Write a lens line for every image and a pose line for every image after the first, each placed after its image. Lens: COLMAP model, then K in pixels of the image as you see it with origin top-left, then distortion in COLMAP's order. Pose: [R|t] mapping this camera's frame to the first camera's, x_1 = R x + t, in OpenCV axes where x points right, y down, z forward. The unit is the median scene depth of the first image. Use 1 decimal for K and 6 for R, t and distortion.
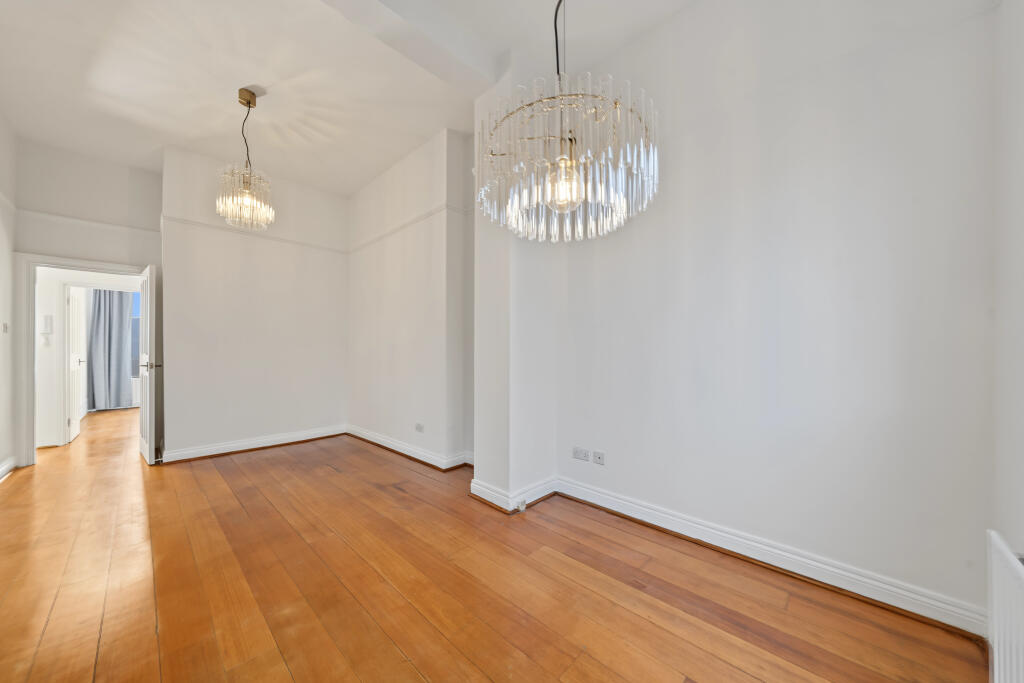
lens RADIAL K [[374.2, 0, 510.3], [0, 374.2, 347.6], [0, 0, 1]] dist [-0.001205, -0.000145]
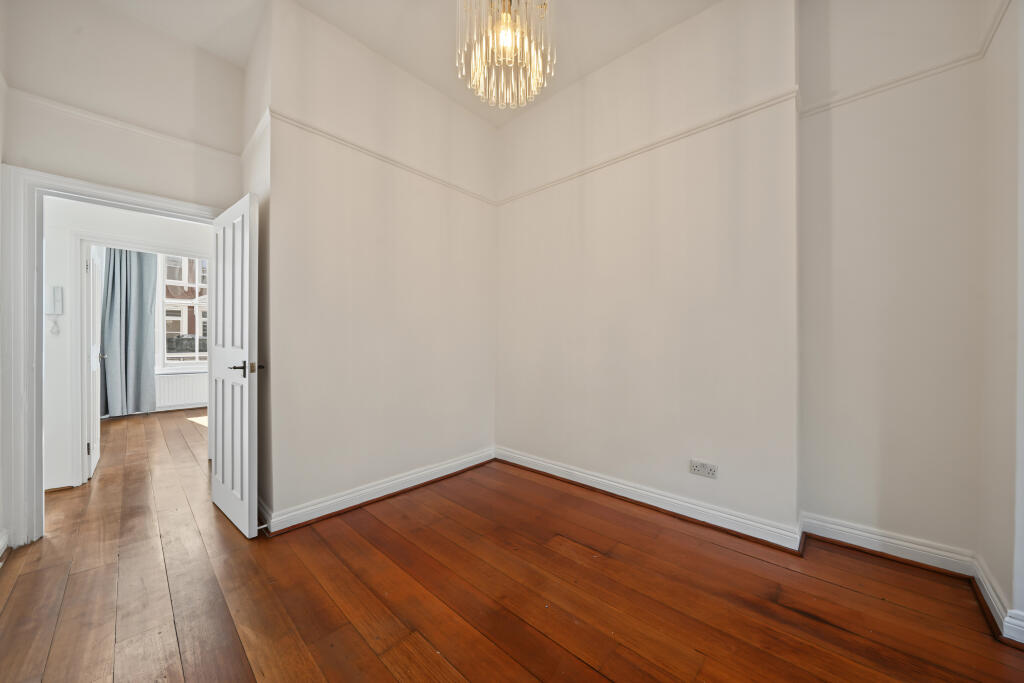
lens RADIAL K [[356.9, 0, 512.0], [0, 356.9, 341.5], [0, 0, 1]] dist [-0.002074, 0.000019]
pose [[0.999203, 0.003870, 0.039720, -0.536293], [-0.004109, 0.999974, 0.005944, 0.002937], [-0.039696, -0.006102, 0.999193, 0.398667]]
